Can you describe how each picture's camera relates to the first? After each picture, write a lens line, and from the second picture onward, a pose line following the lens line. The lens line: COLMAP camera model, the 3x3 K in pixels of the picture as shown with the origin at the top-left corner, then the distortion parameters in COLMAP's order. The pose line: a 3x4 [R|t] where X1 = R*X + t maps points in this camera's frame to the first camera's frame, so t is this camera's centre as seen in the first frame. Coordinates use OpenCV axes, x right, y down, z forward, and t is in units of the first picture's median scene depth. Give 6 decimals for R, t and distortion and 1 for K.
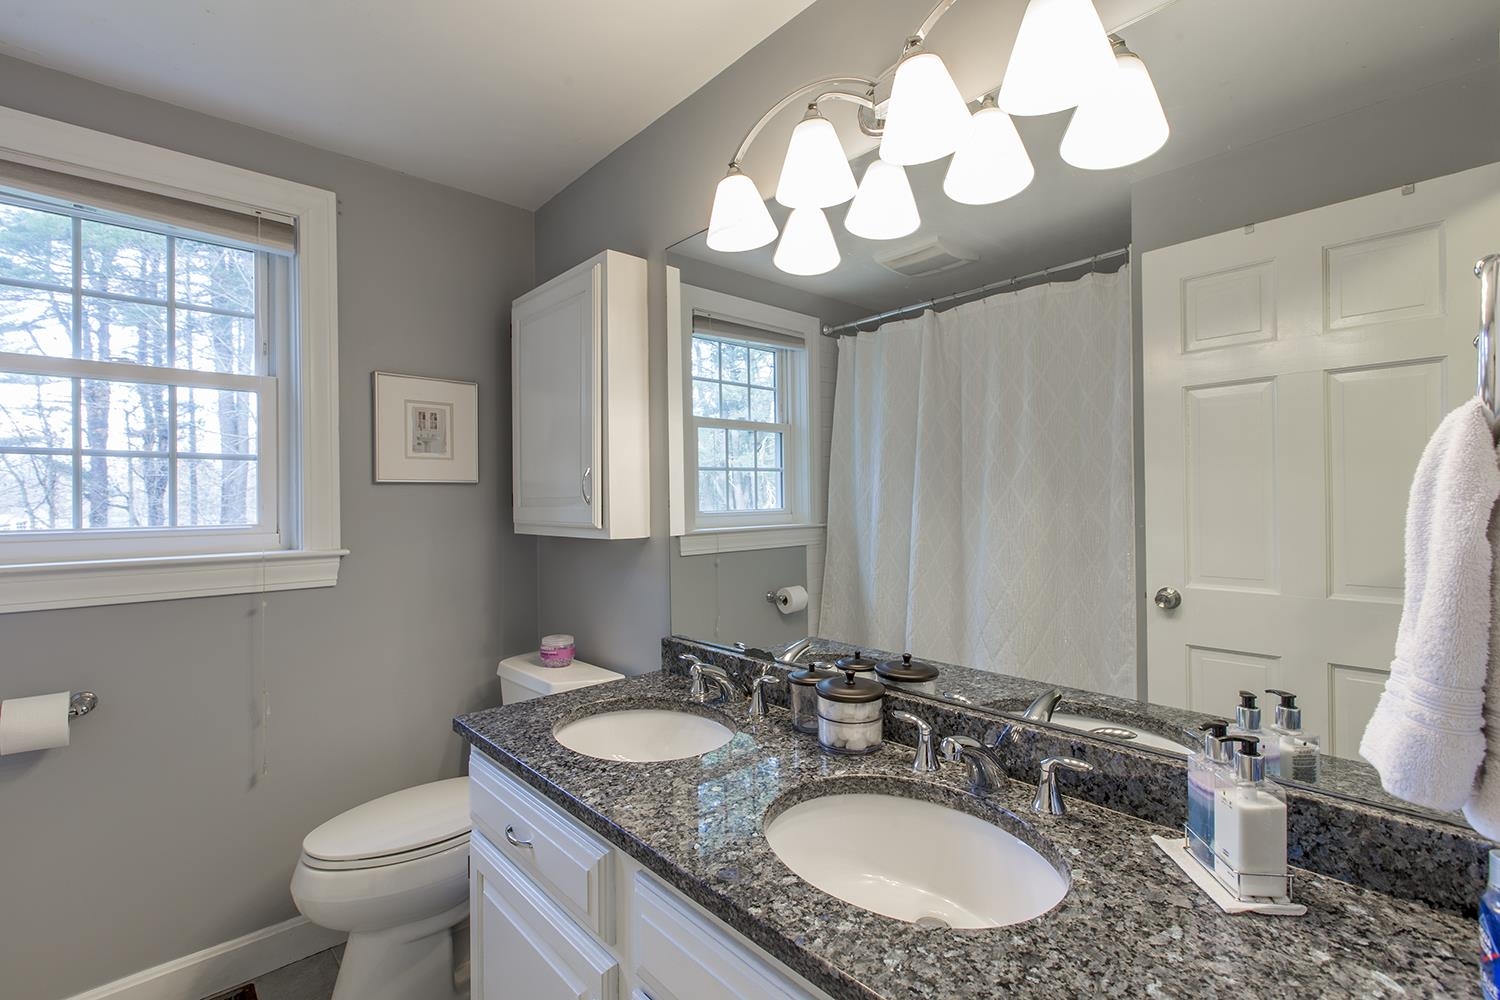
lens RADIAL K [[669.4, 0, 741.8], [0, 669.4, 495.7], [0, 0, 1]] dist [-0.000191, 0.000041]
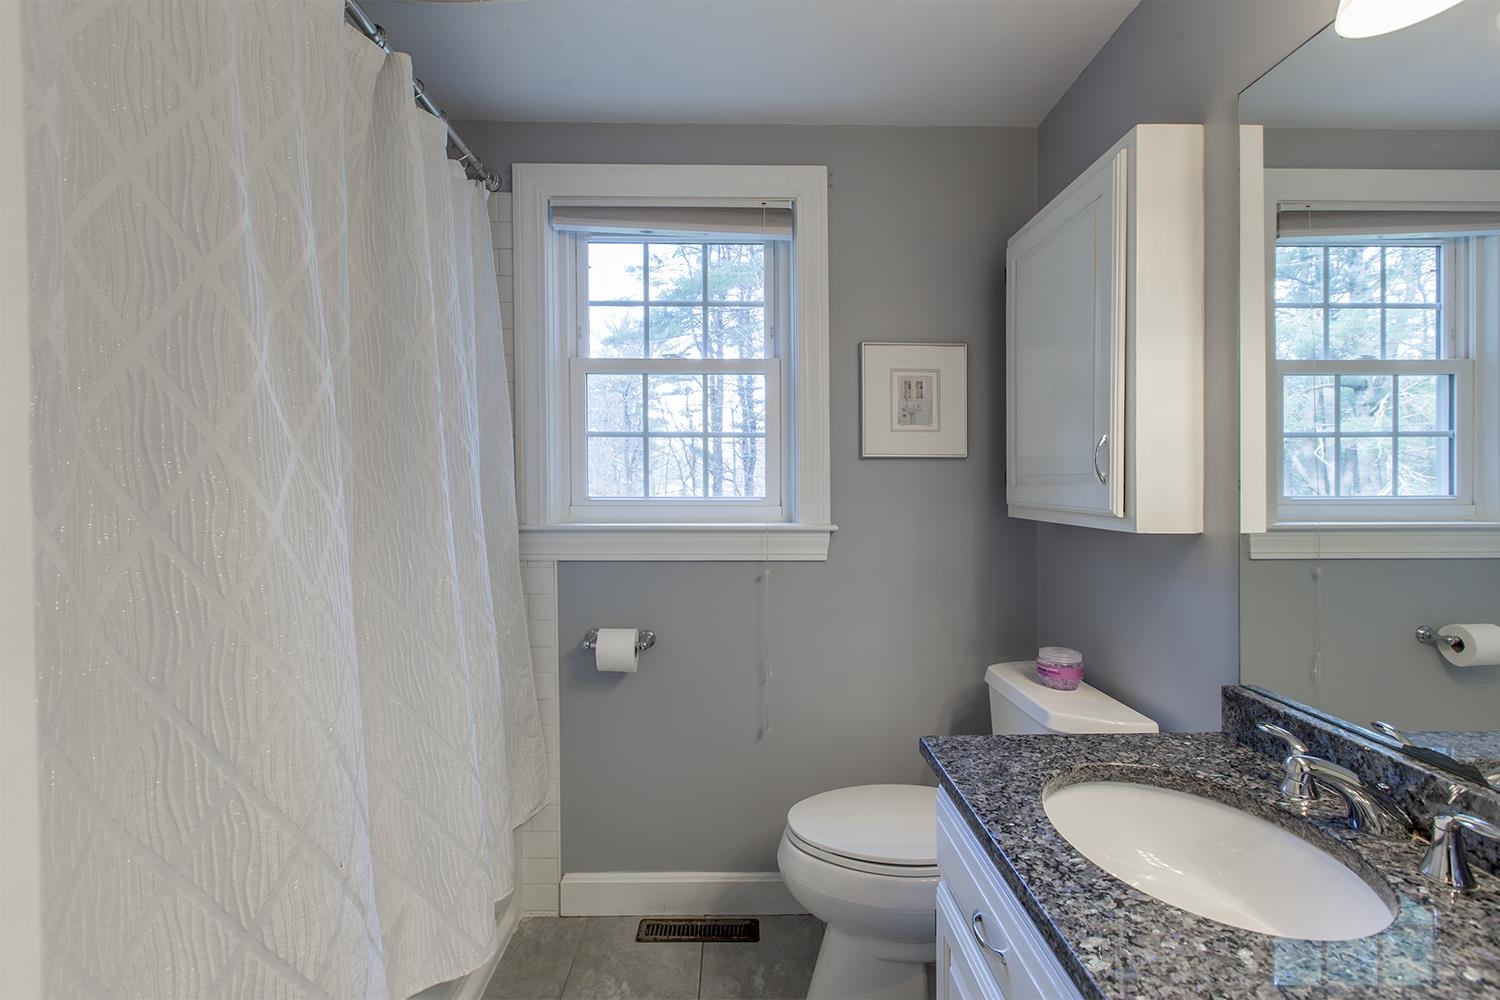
lens RADIAL K [[656.3, 0, 755.3], [0, 656.3, 477.8], [0, 0, 1]] dist [0.001397, -0.000447]
pose [[0.749454, 0.010892, -0.661967, -0.037544], [-0.006862, 0.999939, 0.008684, 0.002564], [0.662021, -0.001966, 0.749483, 0.201547]]
